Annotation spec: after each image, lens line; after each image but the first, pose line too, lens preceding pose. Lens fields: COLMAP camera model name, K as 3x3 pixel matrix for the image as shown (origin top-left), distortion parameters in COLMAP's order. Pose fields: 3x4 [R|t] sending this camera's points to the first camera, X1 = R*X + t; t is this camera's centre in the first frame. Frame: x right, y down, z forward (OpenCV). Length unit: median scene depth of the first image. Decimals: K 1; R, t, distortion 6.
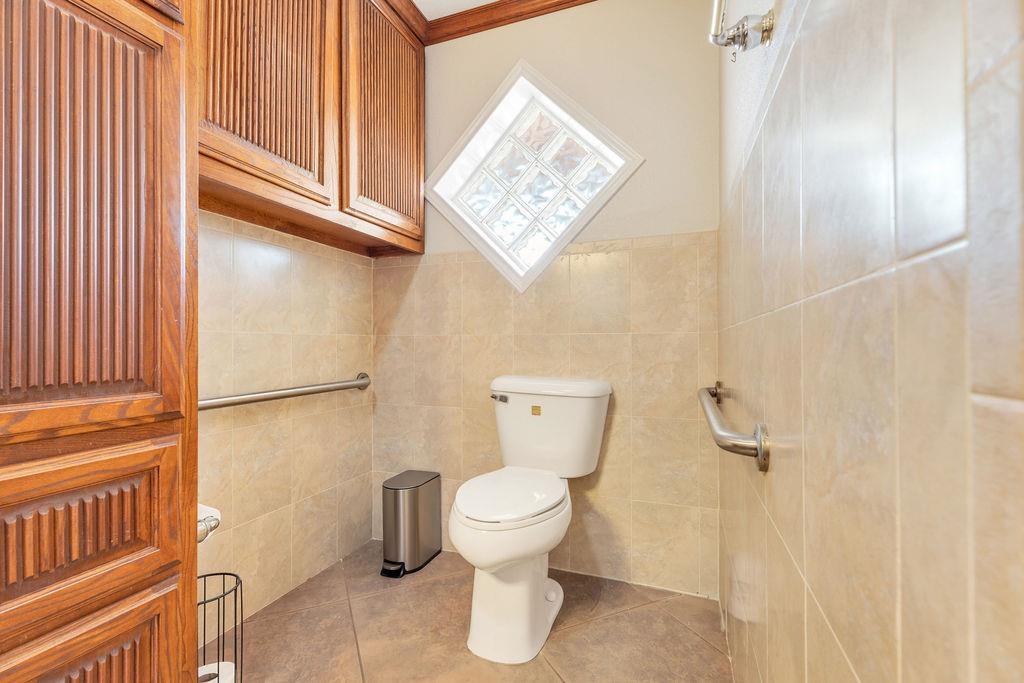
lens RADIAL K [[452.0, 0, 512.5], [0, 452.0, 343.8], [0, 0, 1]] dist [-0.001208, 0.000044]
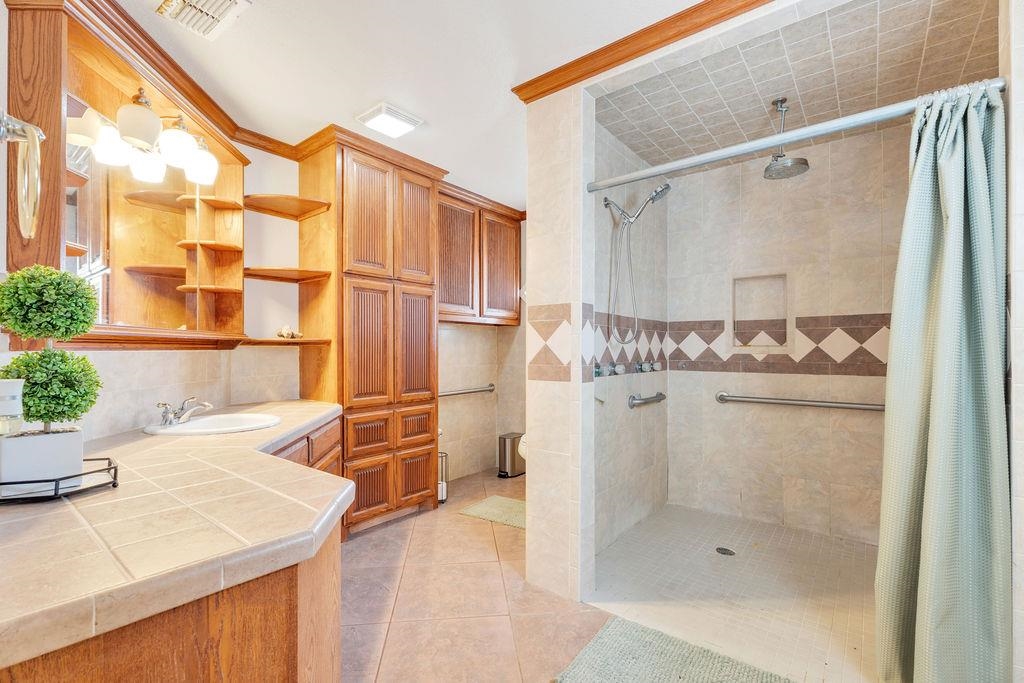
lens RADIAL K [[454.2, 0, 510.1], [0, 454.2, 343.9], [0, 0, 1]] dist [-0.000679, -0.000284]
pose [[0.949169, -0.002146, -0.314759, 0.460161], [0.000054, 0.999978, -0.006654, -0.117902], [0.314767, 0.006299, 0.949148, -1.073904]]
